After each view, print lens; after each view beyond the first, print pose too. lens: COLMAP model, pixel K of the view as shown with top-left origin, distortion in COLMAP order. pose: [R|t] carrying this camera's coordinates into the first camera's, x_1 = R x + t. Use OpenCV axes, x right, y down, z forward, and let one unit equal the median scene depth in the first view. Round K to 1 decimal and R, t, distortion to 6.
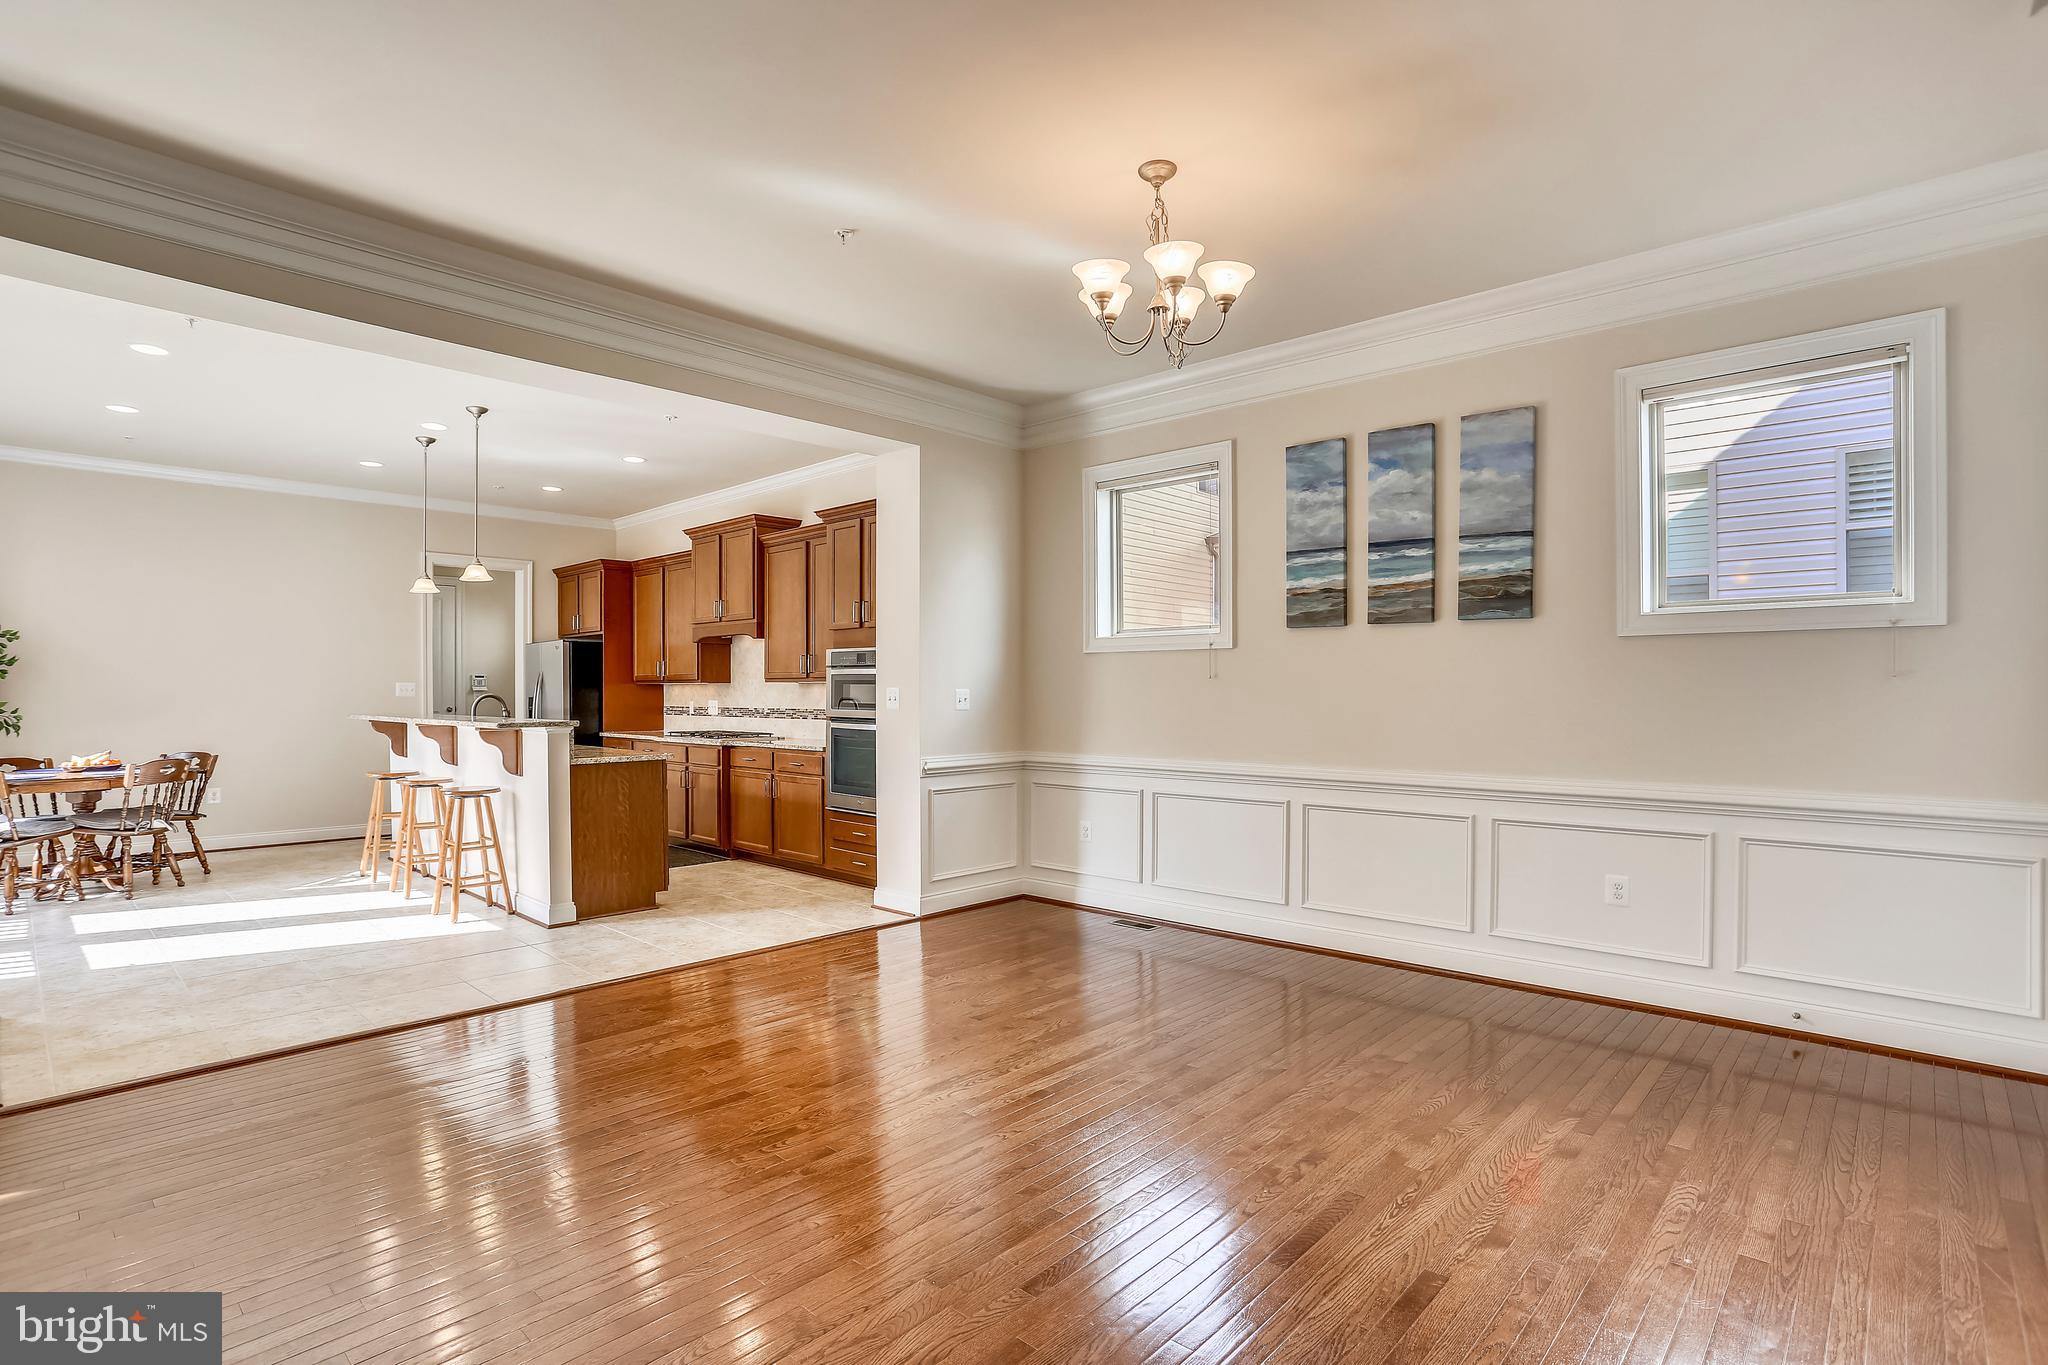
lens RADIAL K [[1002.4, 0, 1008.9], [0, 1002.4, 690.8], [0, 0, 1]] dist [-0.084591, 0.041683]
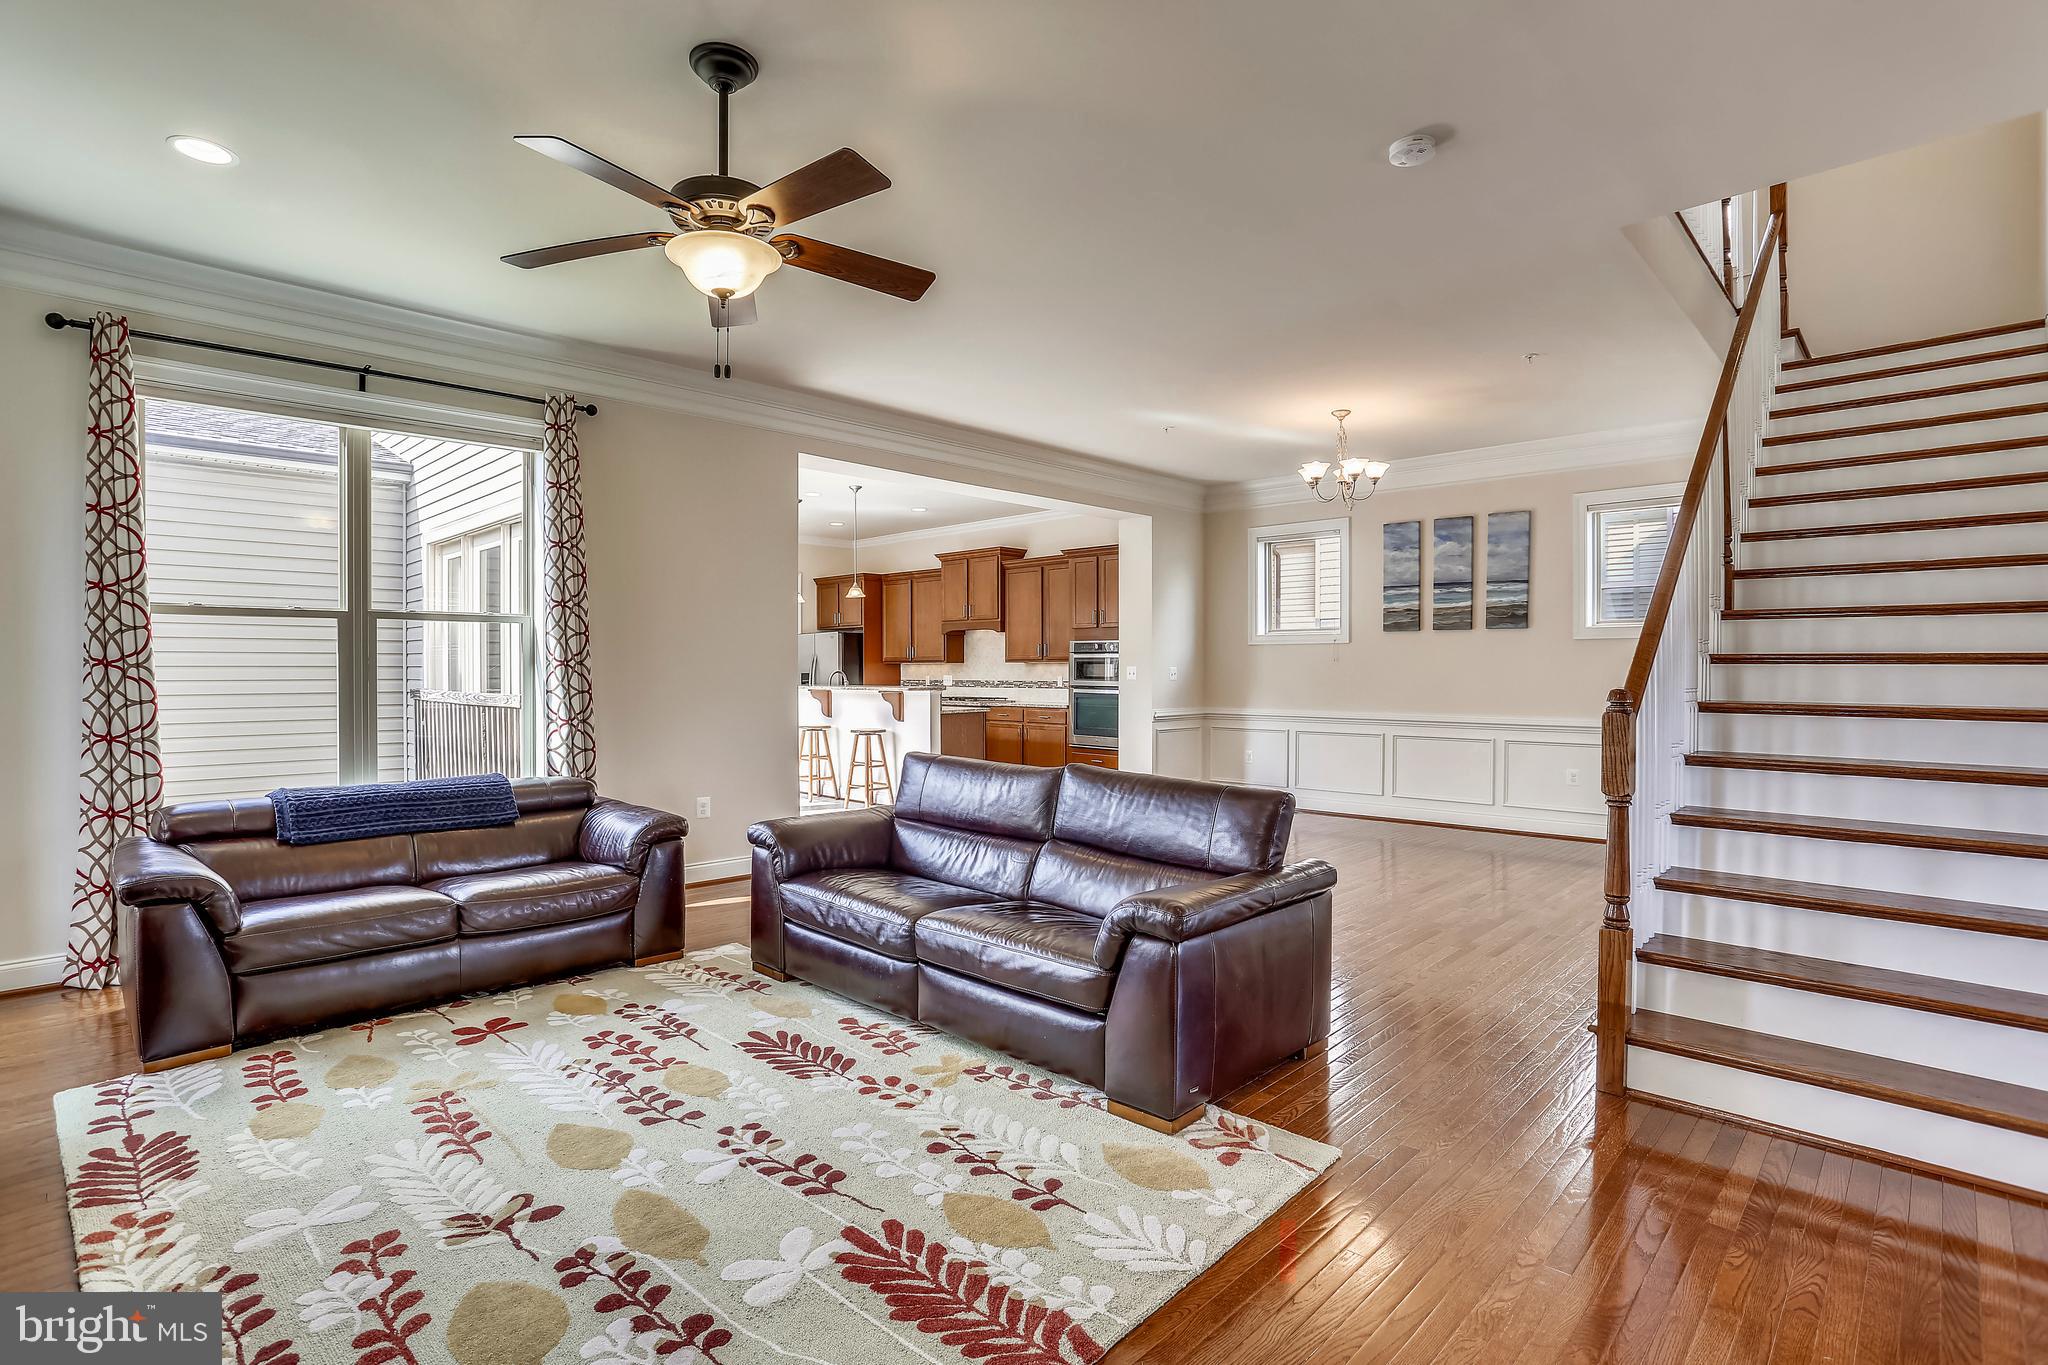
lens RADIAL K [[990.8, 0, 1001.4], [0, 990.8, 682.2], [0, 0, 1]] dist [-0.072149, 0.028212]
pose [[0.999264, 0.000401, -0.038370, -0.317354], [0.000161, 0.999893, 0.014641, -0.001452], [0.038372, -0.014636, 0.999156, -0.718367]]
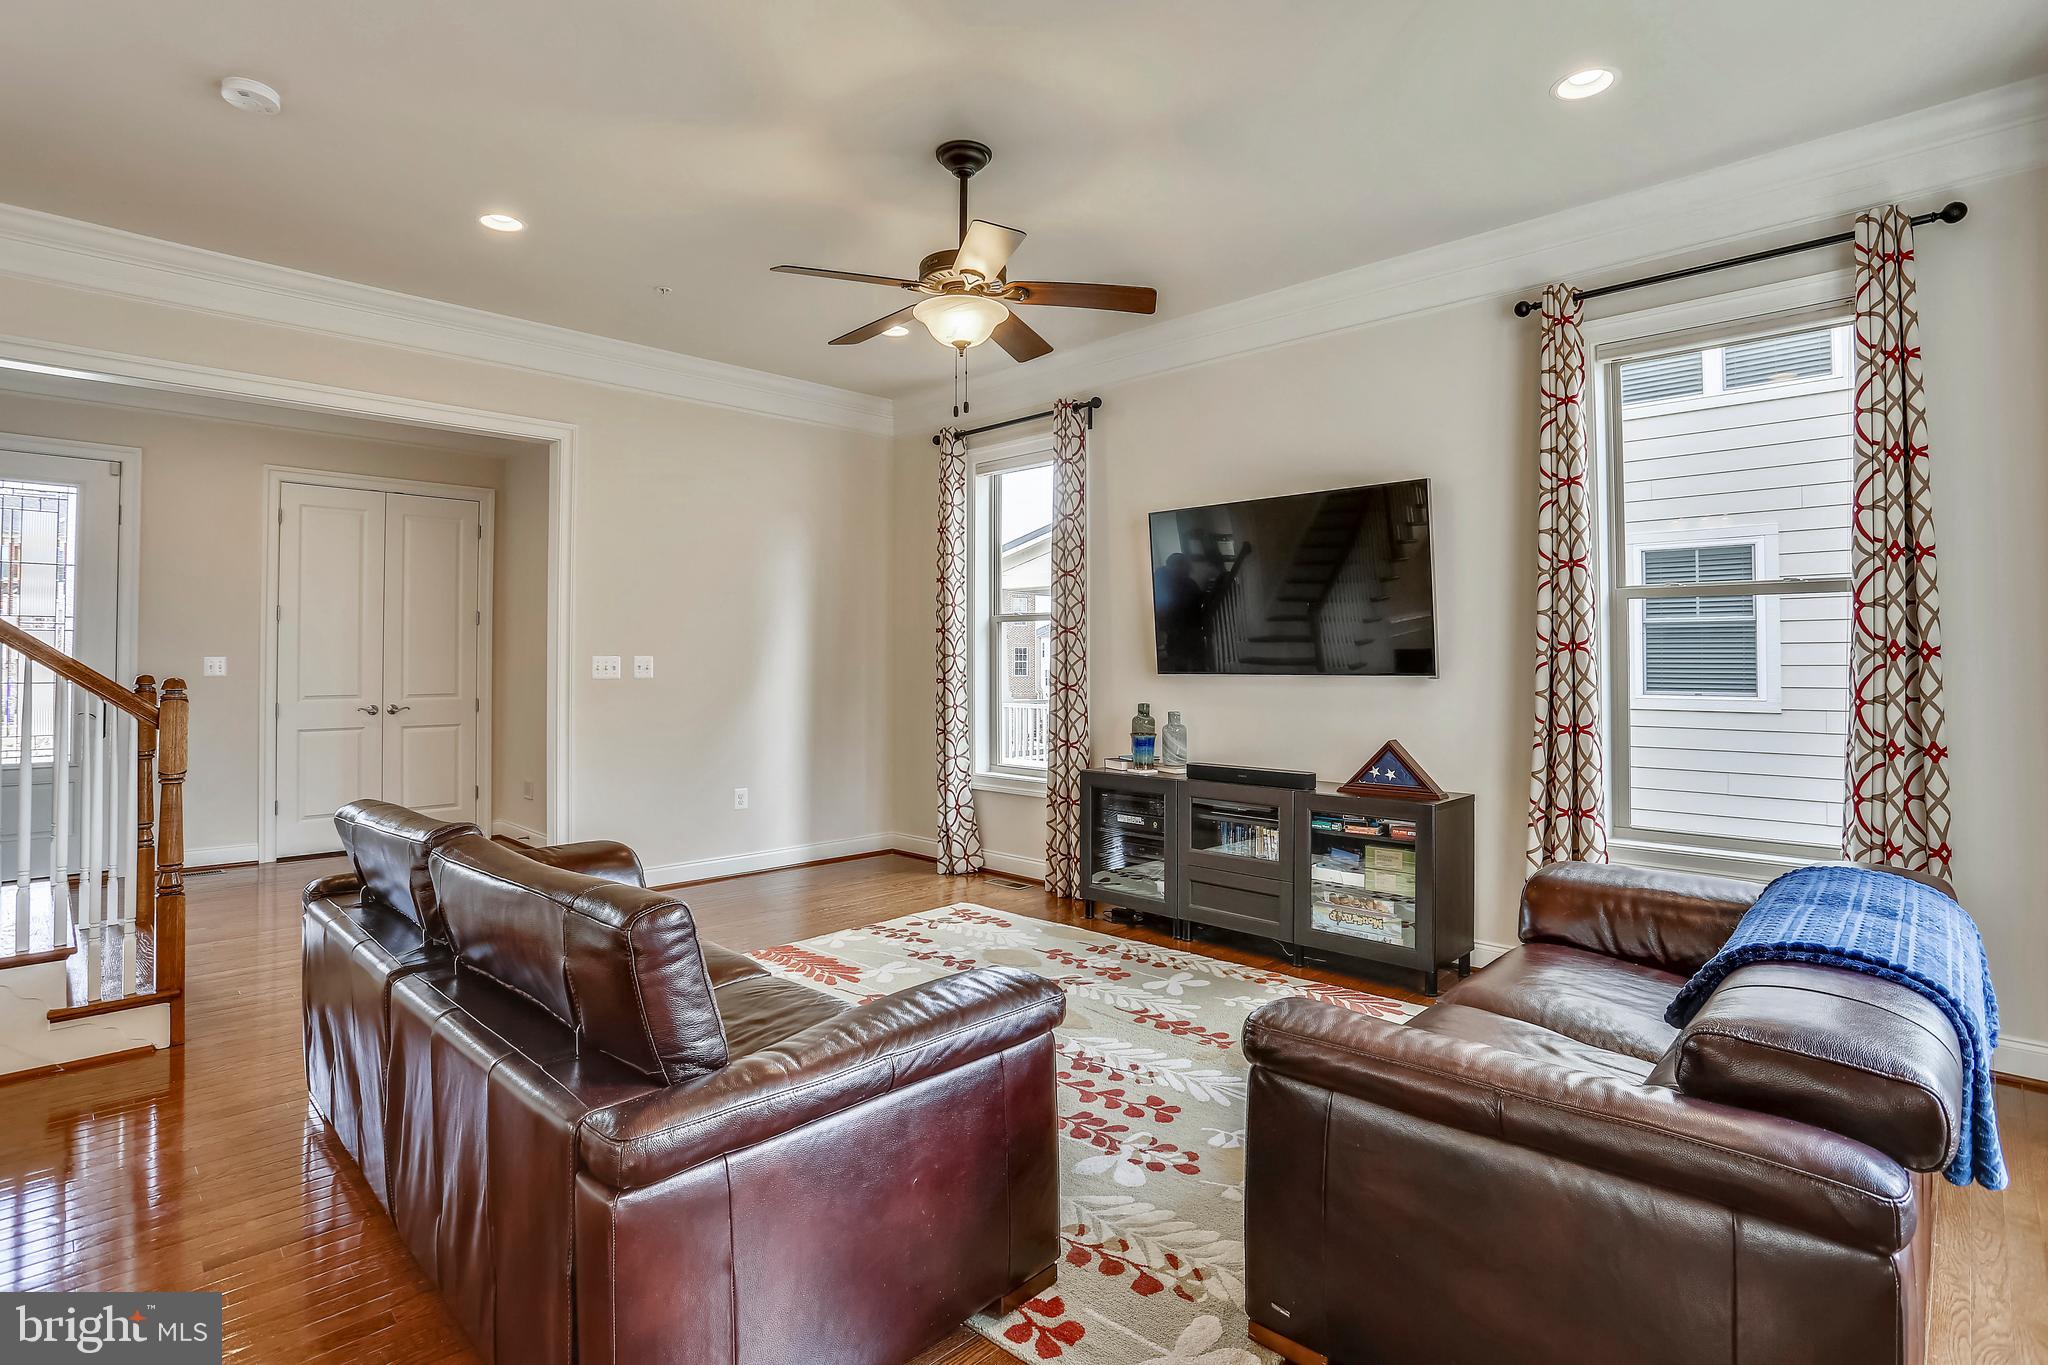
lens RADIAL K [[1003.9, 0, 1025.7], [0, 1003.9, 643.0], [0, 0, 1]] dist [-0.043679, 0.000293]
pose [[-0.999777, 0.000095, 0.021138, -0.564448], [-0.000337, 0.999791, -0.020433, 0.000592], [-0.021136, -0.020435, -0.999568, 0.557902]]
